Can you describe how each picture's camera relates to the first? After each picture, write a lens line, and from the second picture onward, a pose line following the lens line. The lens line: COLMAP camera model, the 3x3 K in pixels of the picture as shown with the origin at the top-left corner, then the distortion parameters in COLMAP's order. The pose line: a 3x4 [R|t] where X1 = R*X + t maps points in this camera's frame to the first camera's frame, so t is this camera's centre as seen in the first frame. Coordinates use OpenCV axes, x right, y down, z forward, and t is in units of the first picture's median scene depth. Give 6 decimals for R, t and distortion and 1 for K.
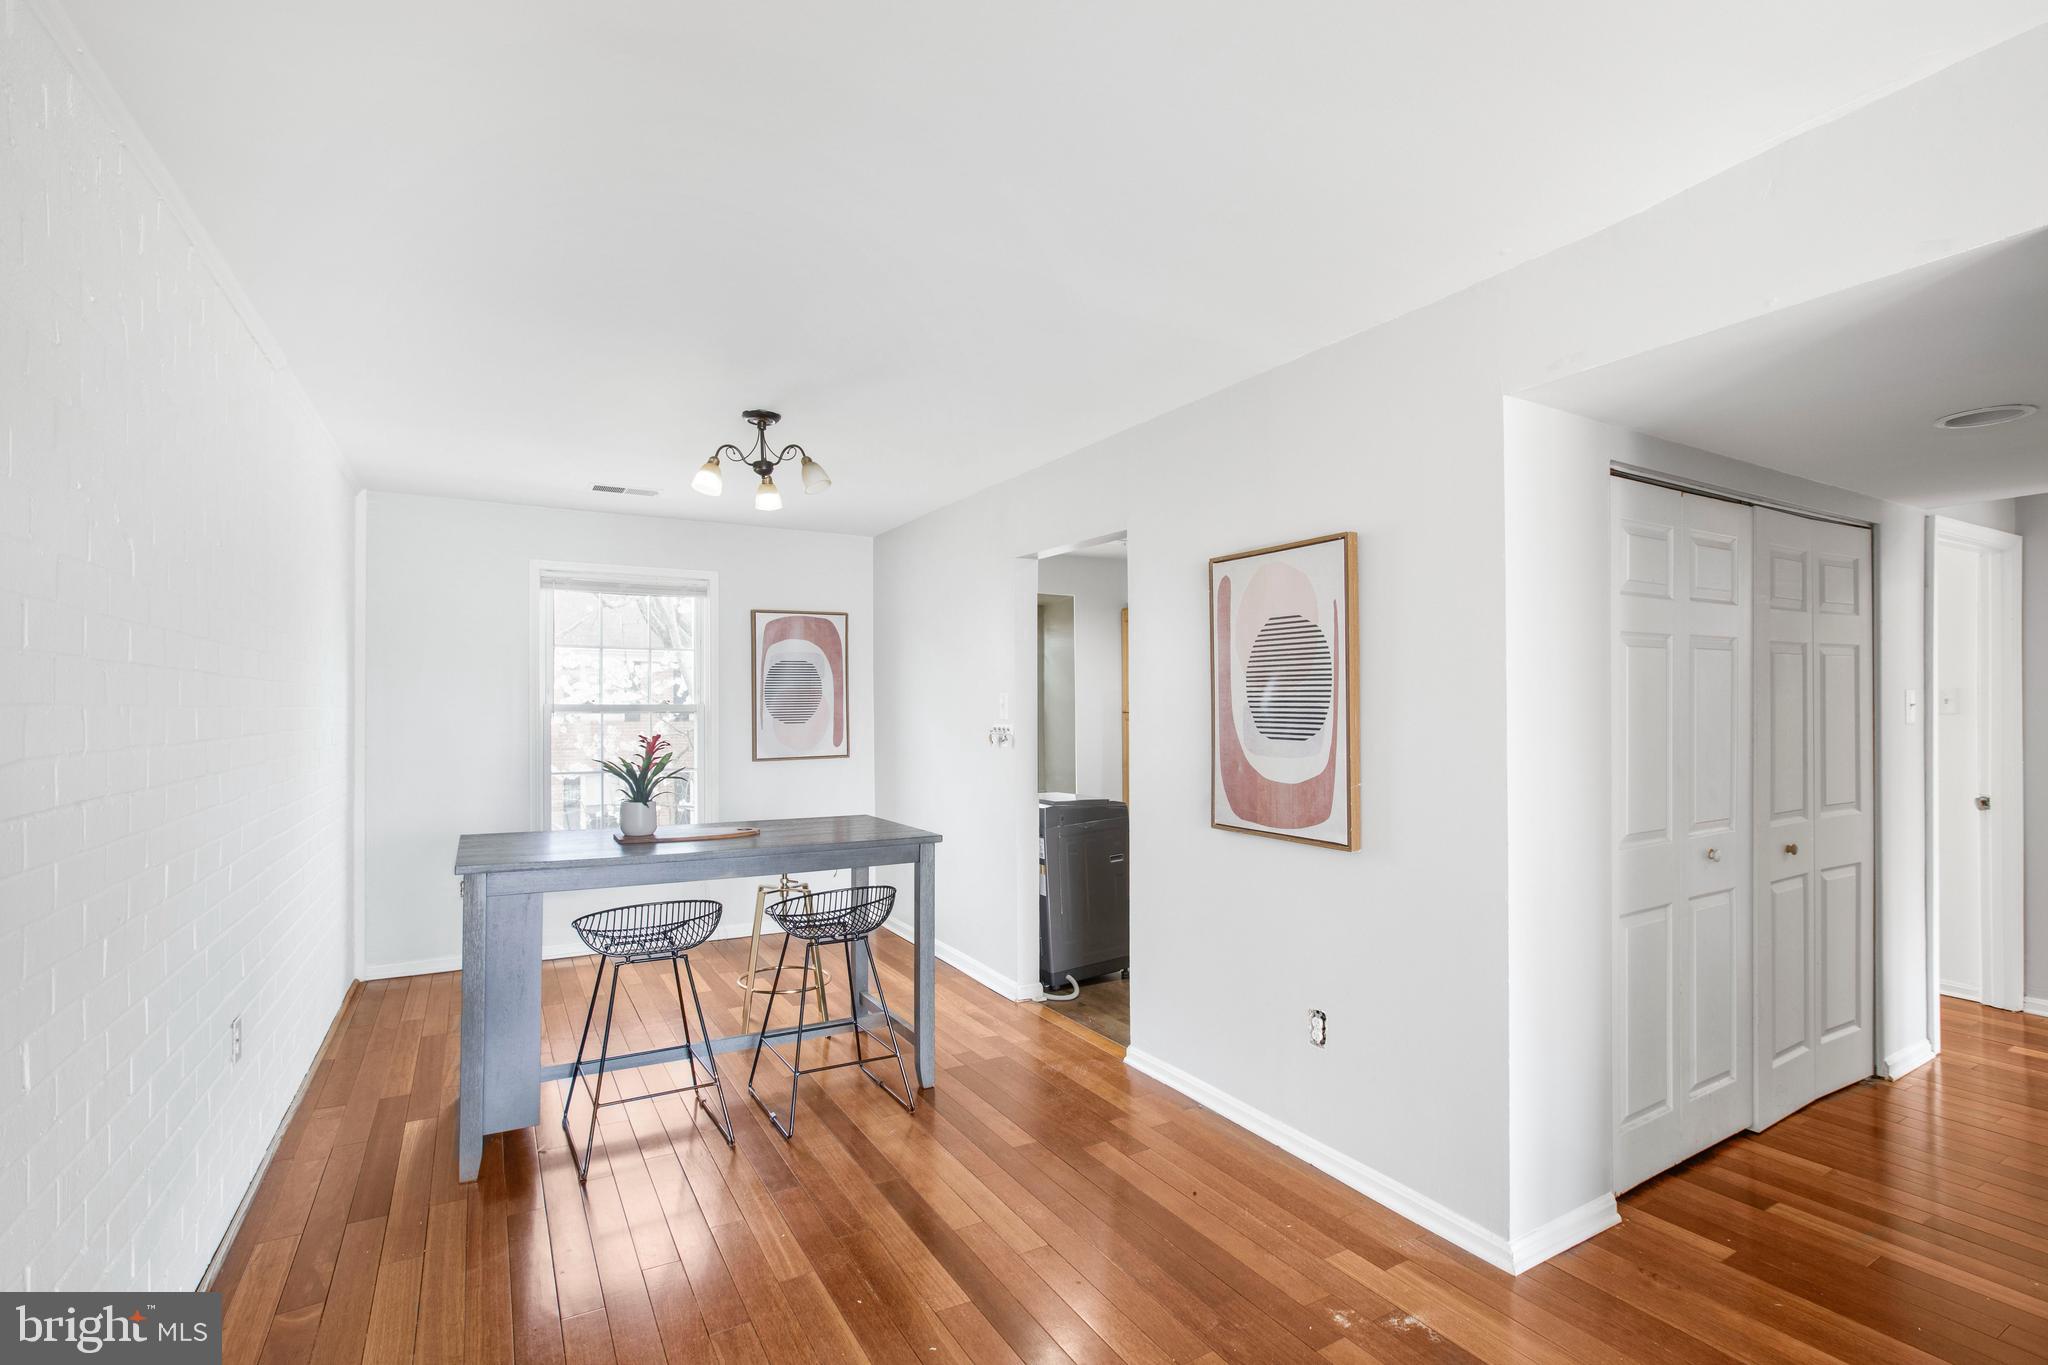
lens RADIAL K [[937.3, 0, 1019.1], [0, 937.3, 695.4], [0, 0, 1]] dist [-0.001597, 0.001430]
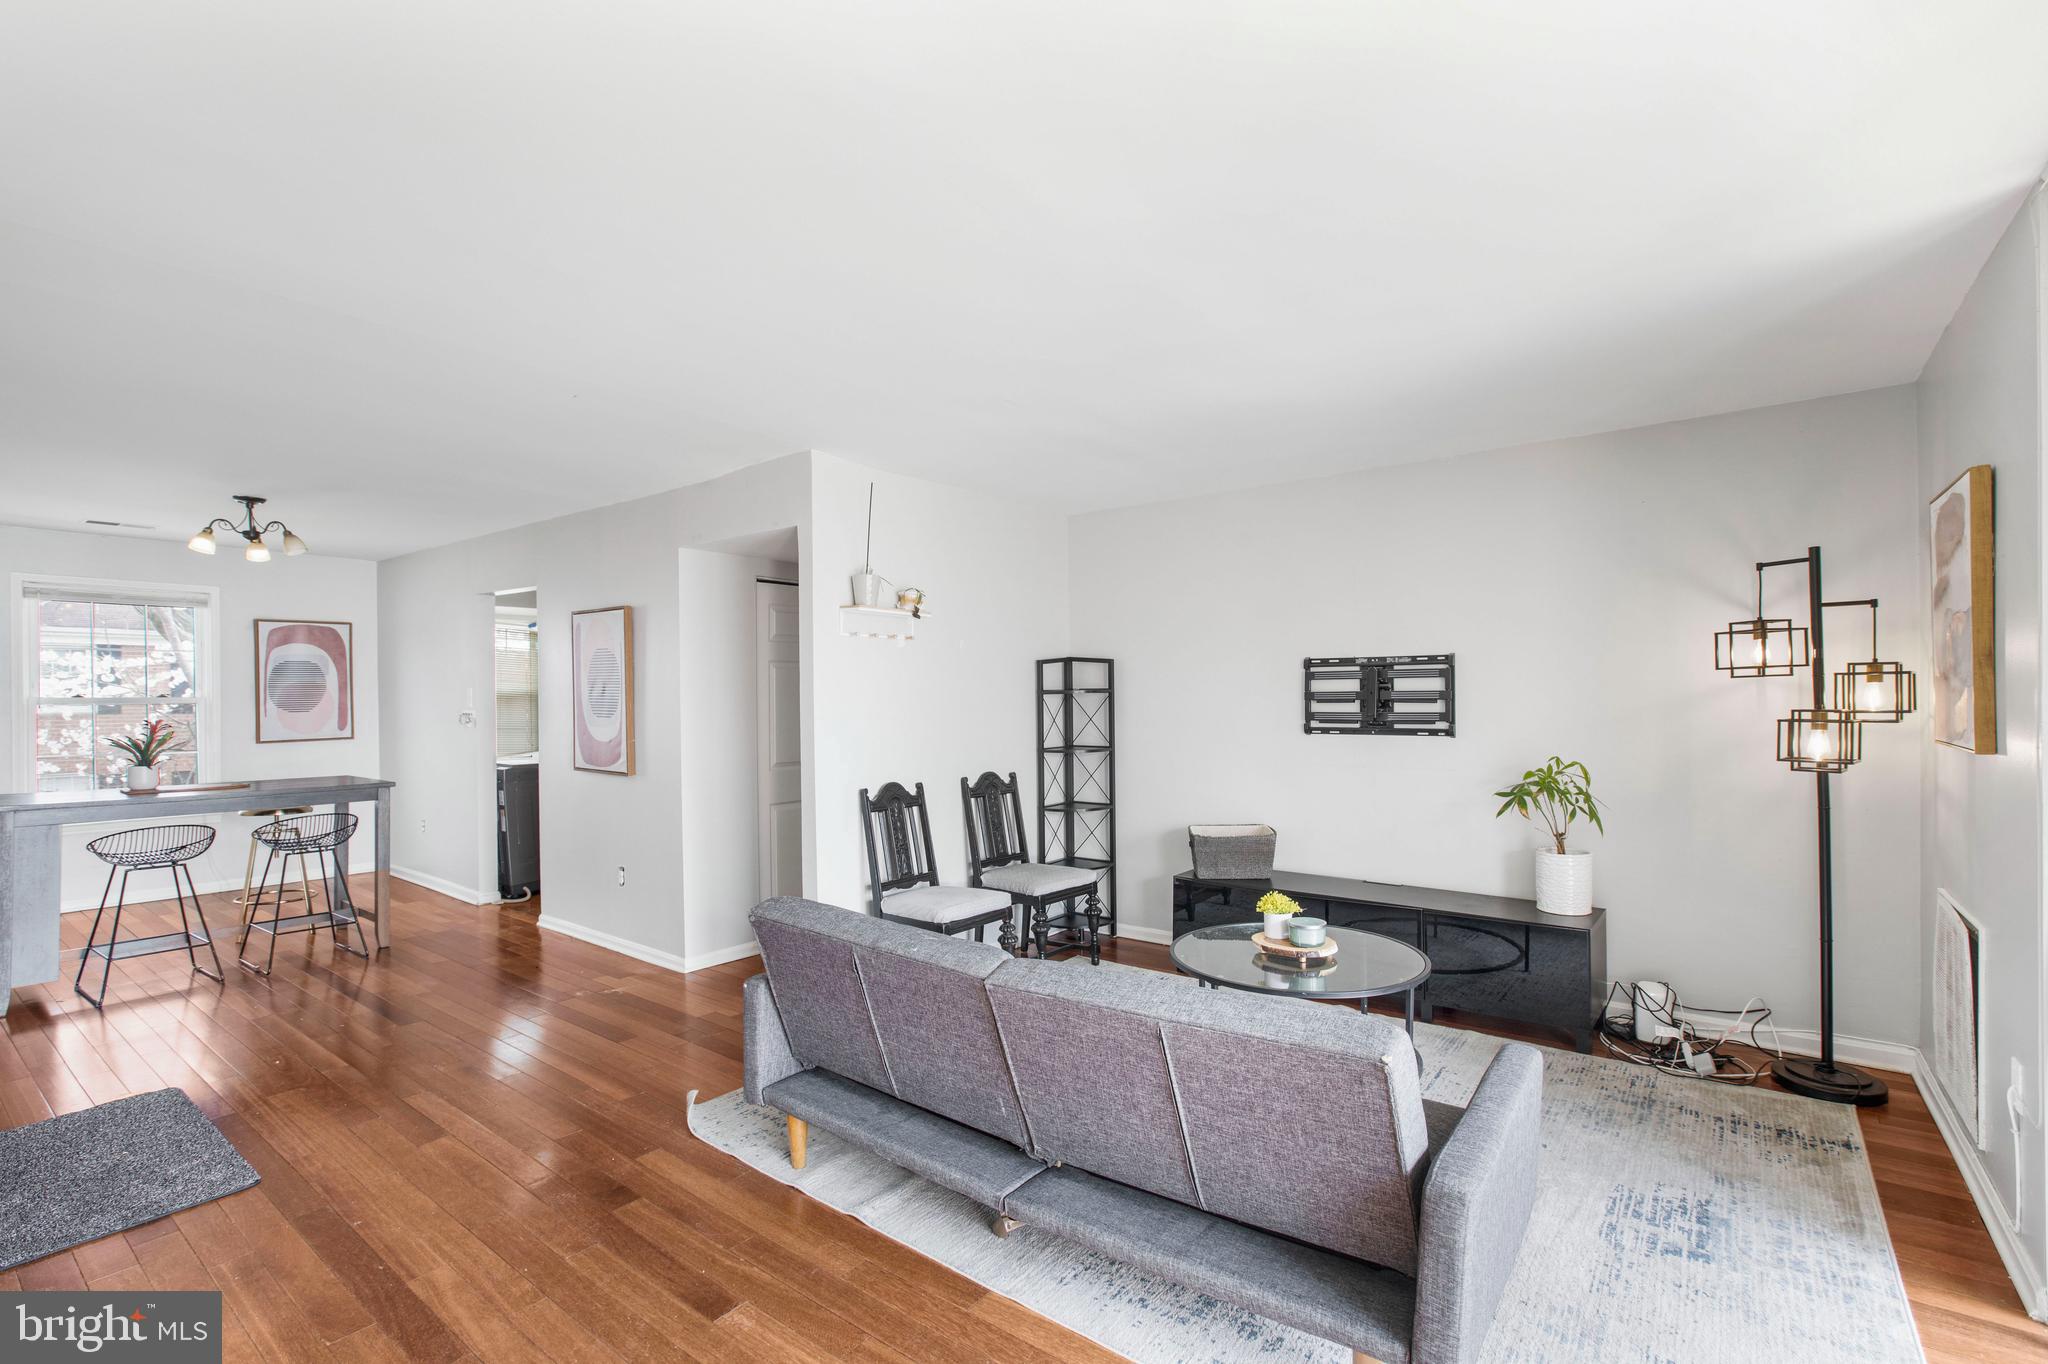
lens RADIAL K [[937.3, 0, 1022.2], [0, 937.3, 692.0], [0, 0, 1]] dist [-0.001597, 0.001430]
pose [[0.927907, 0.000991, 0.372810, 0.291324], [-0.004656, 0.999949, 0.008932, -0.018612], [-0.372783, -0.010024, 0.927865, -0.785854]]
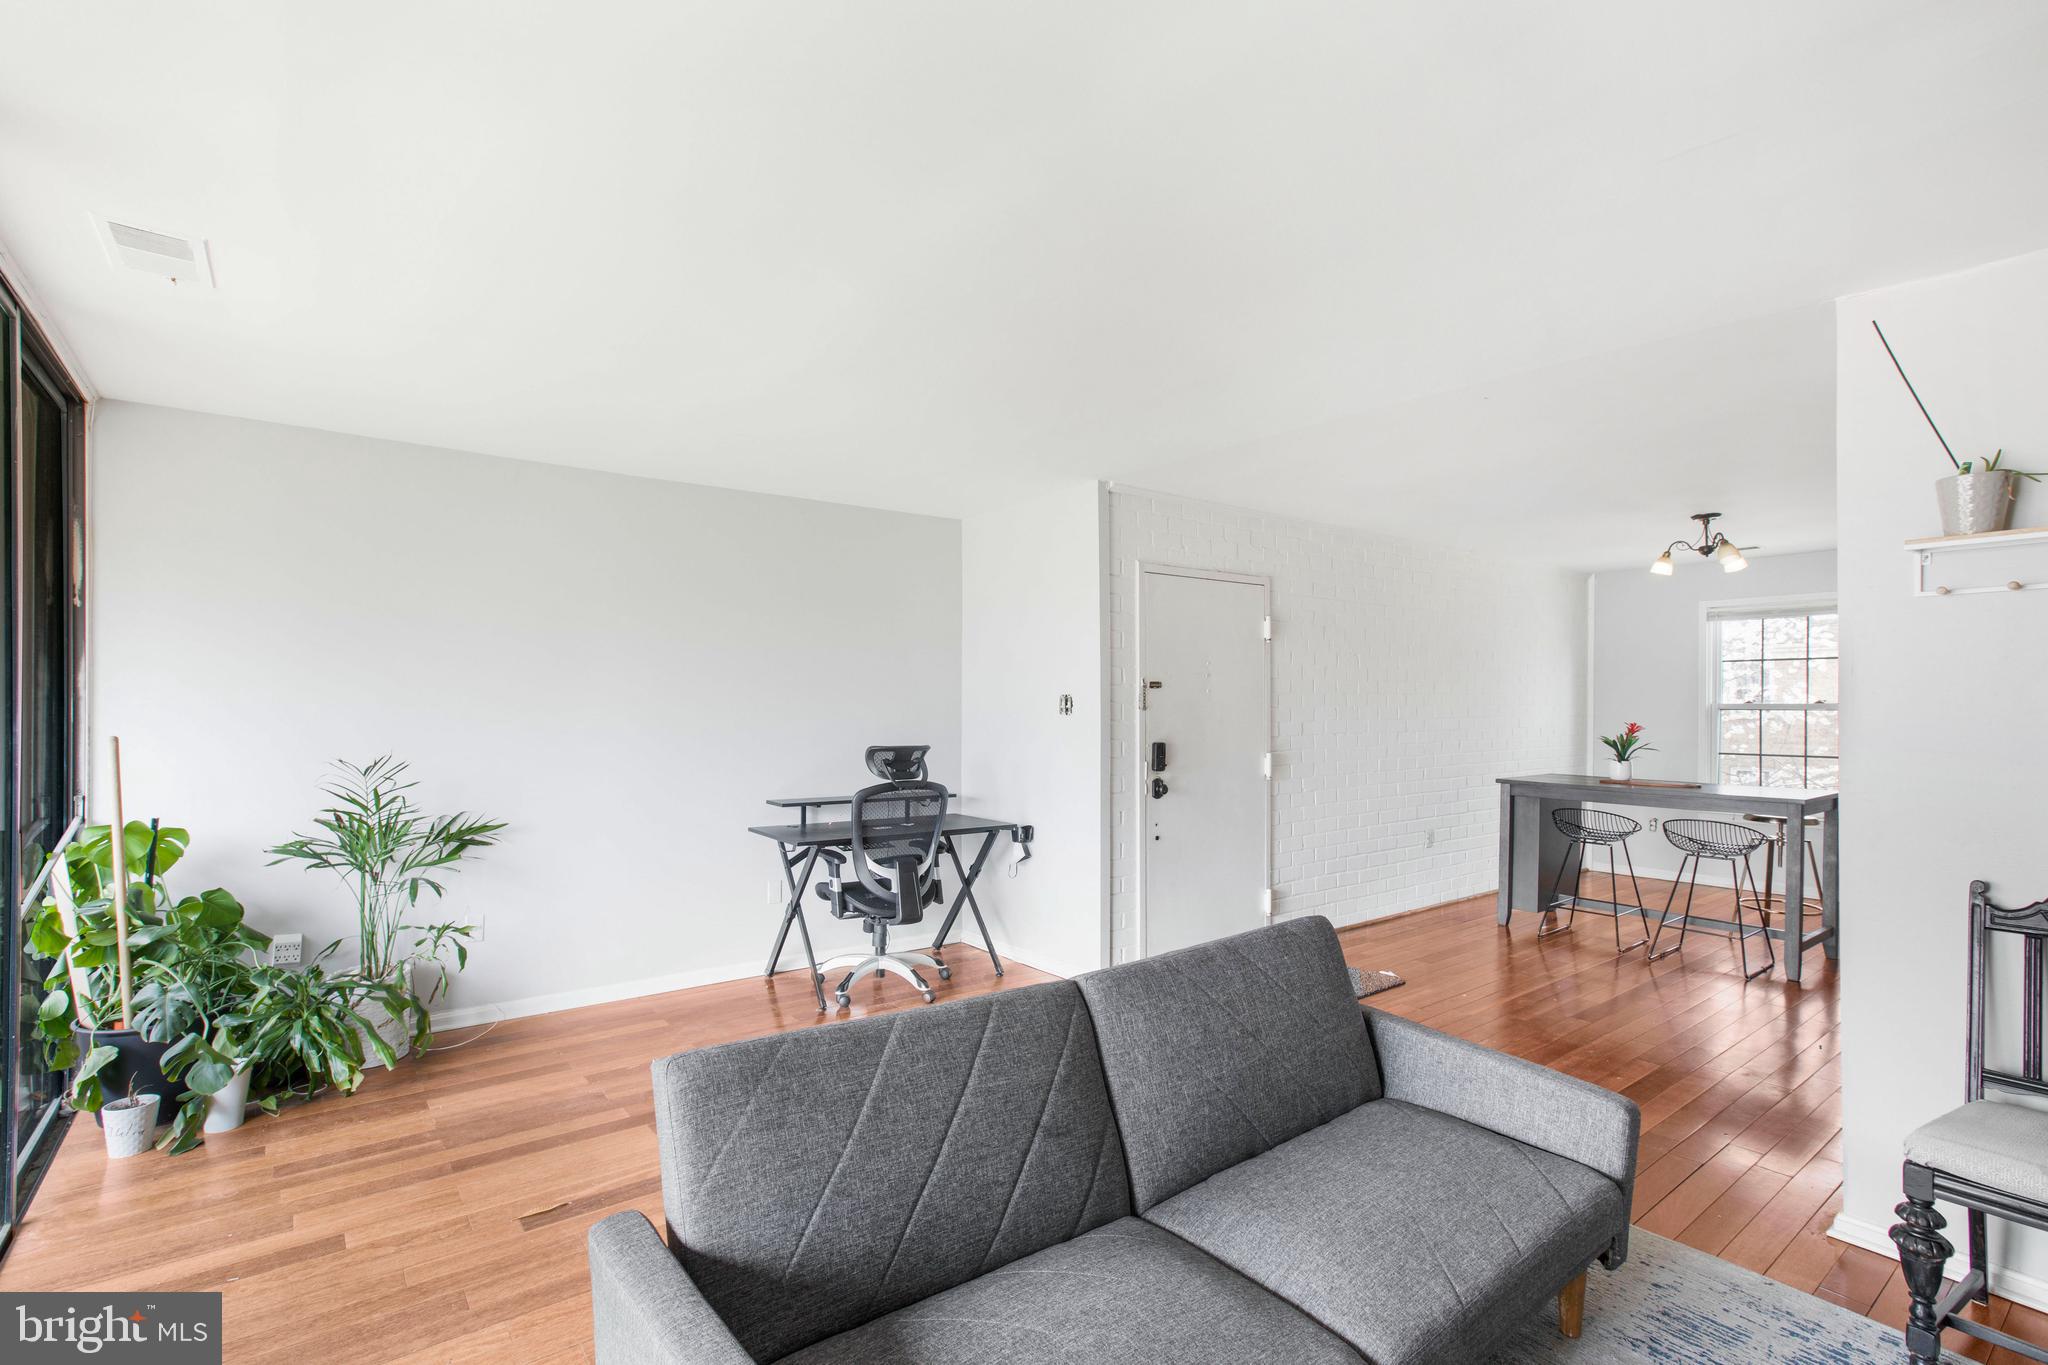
lens RADIAL K [[937.3, 0, 1012.1], [0, 937.3, 699.8], [0, 0, 1]] dist [-0.001597, 0.001430]
pose [[0.130416, -0.002263, -0.991457, 1.085819], [0.012411, 0.999923, -0.000650, -0.011536], [0.991382, -0.012220, 0.130434, -0.320417]]
